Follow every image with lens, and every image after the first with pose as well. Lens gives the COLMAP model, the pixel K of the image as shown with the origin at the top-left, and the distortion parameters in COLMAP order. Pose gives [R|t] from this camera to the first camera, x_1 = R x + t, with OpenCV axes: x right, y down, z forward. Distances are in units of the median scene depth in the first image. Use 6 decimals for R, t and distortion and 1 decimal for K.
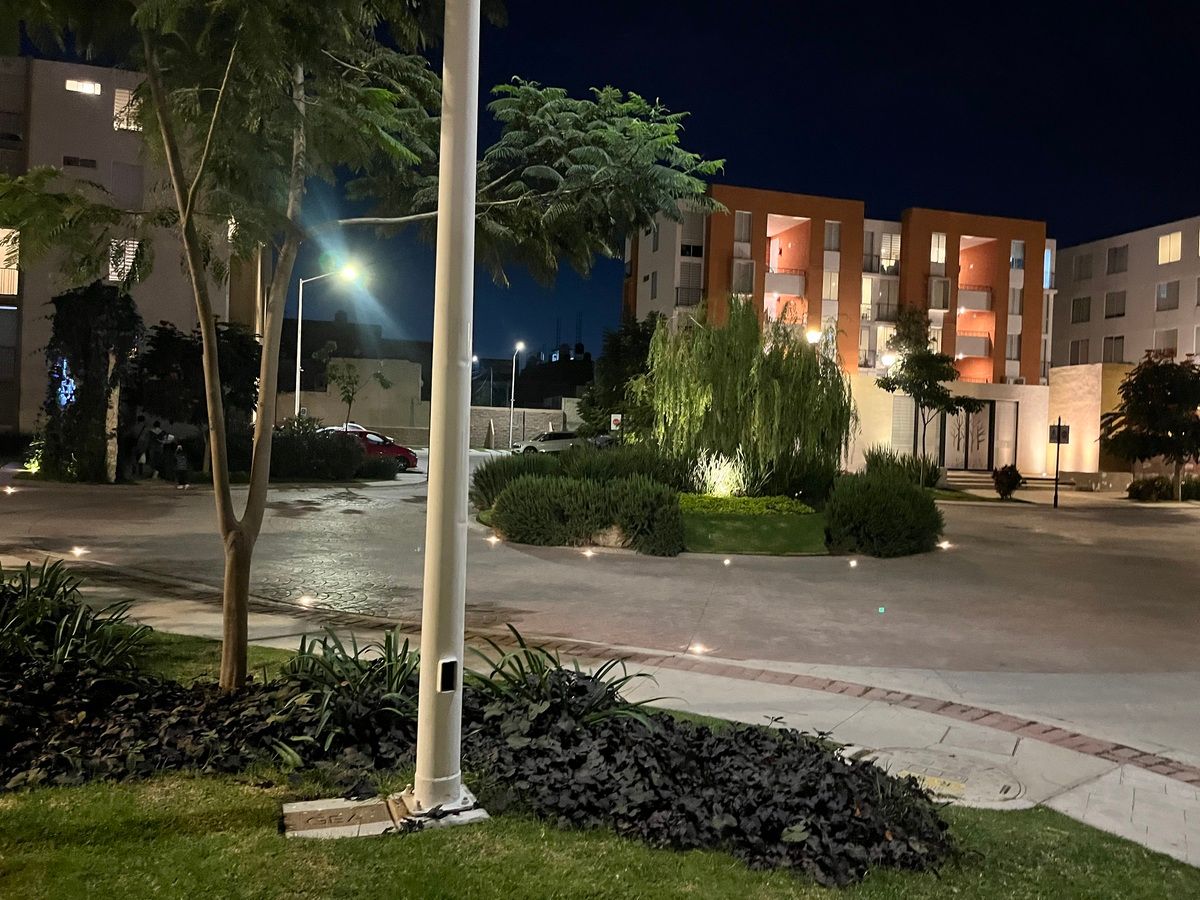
lens RADIAL K [[906.9, 0, 600.0], [0, 906.9, 450.0], [0, 0, 1]] dist [0.004373, 0.000395]
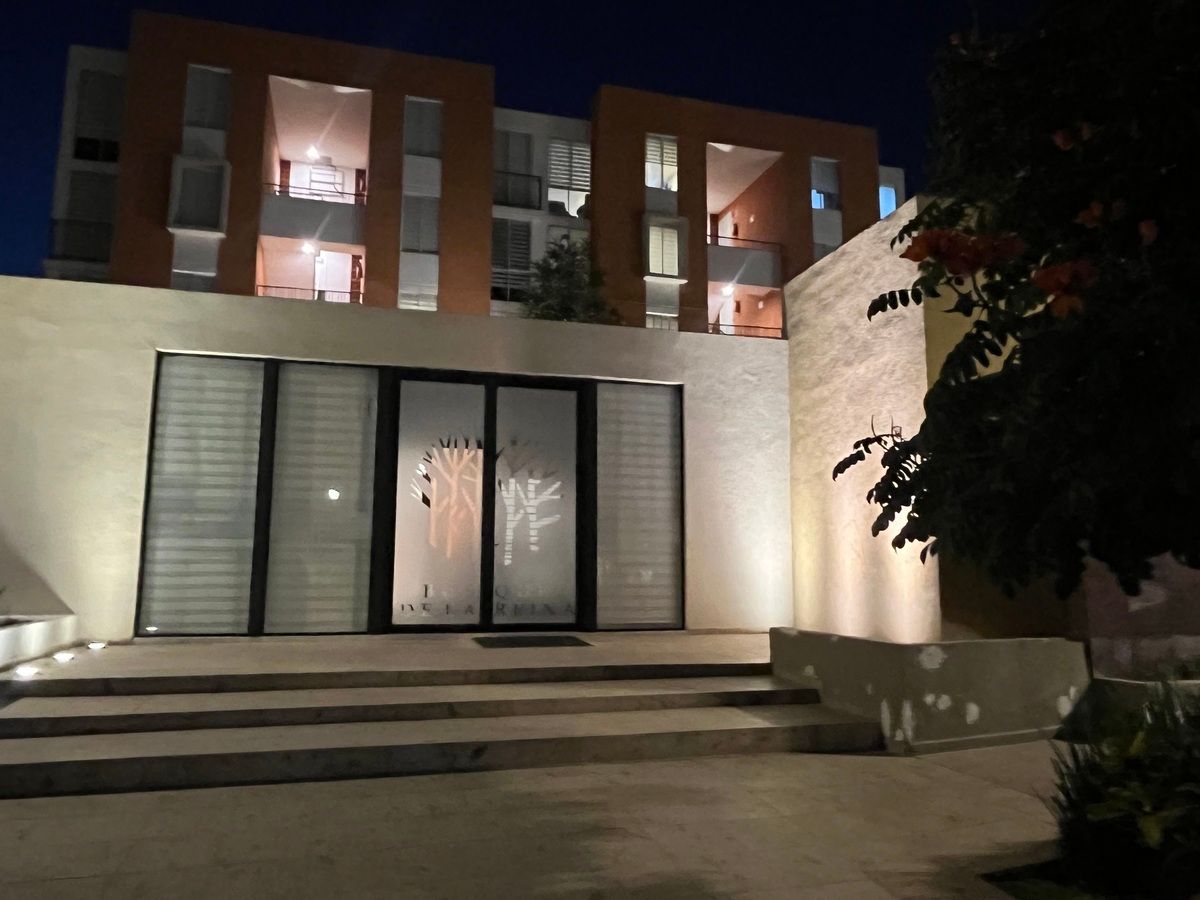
lens RADIAL K [[779.8, 0, 600.0], [0, 779.8, 450.0], [0, 0, 1]] dist [-0.029381, 0.000365]
pose [[0.999175, -0.026297, -0.030934, 0.356713], [0.021219, 0.987787, -0.154360, 0.005773], [0.034615, 0.153577, 0.987530, 0.602760]]
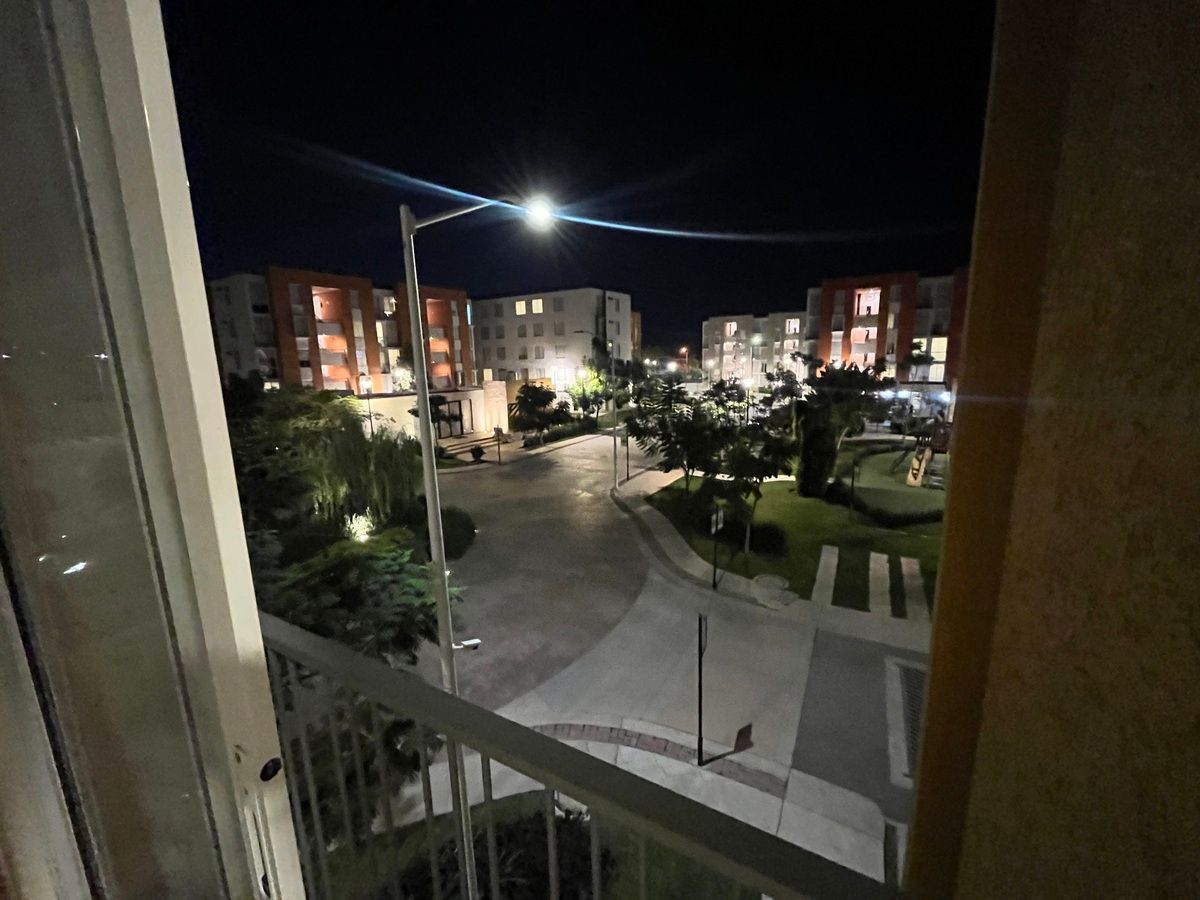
lens RADIAL K [[479.4, 0, 600.0], [0, 479.4, 450.0], [0, 0, 1]] dist [0.000427, -0.000028]
pose [[0.738258, -0.174763, 0.651485, -0.043296], [0.056841, 0.978536, 0.198084, -0.108247], [-0.672119, -0.109206, 0.732346, -0.011495]]
